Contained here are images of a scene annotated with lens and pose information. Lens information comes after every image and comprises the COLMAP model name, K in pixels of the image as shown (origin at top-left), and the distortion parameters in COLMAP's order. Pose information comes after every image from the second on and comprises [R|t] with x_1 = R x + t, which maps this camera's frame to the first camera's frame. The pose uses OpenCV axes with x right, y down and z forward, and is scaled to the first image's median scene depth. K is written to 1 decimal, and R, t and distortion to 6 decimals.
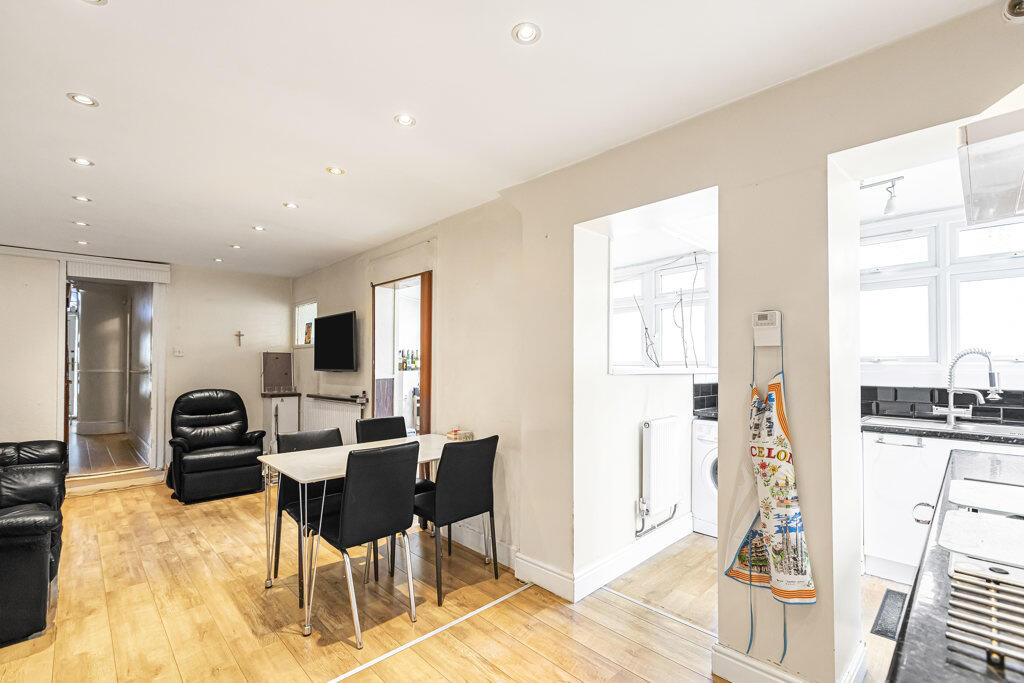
lens RADIAL K [[459.2, 0, 512.3], [0, 459.2, 360.9], [0, 0, 1]] dist [-0.000623, -0.000087]
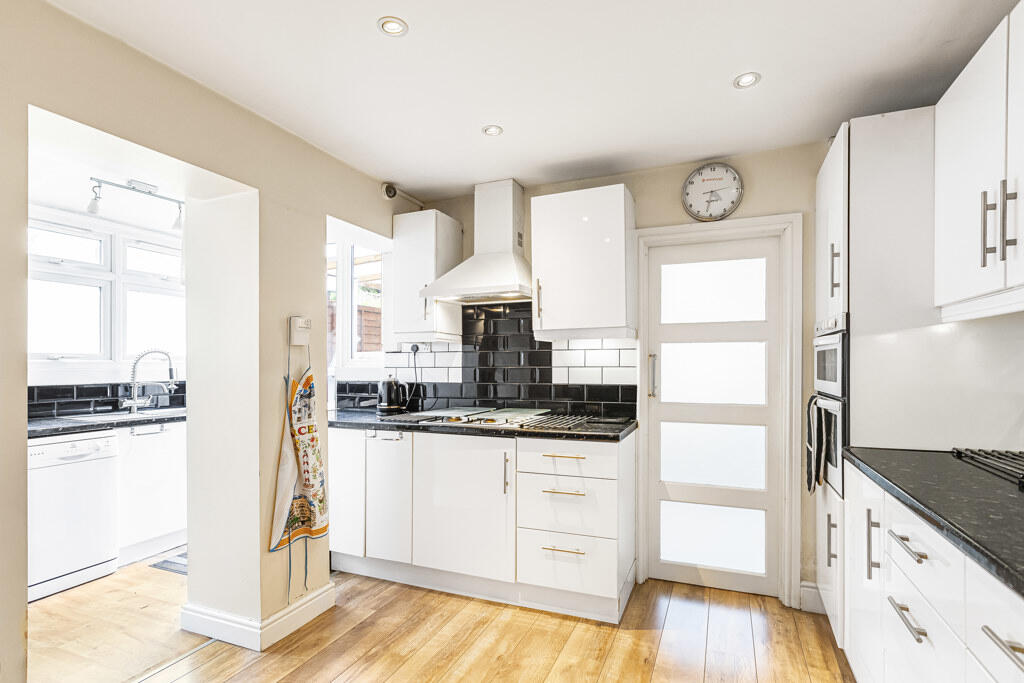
lens RADIAL K [[475.3, 0, 511.9], [0, 475.3, 359.1], [0, 0, 1]] dist [0.021280, -0.000152]
pose [[-0.370533, 0.006017, 0.928800, -0.528250], [-0.005073, 0.999951, -0.008502, 0.006482], [-0.928806, -0.007862, -0.370484, 0.569632]]
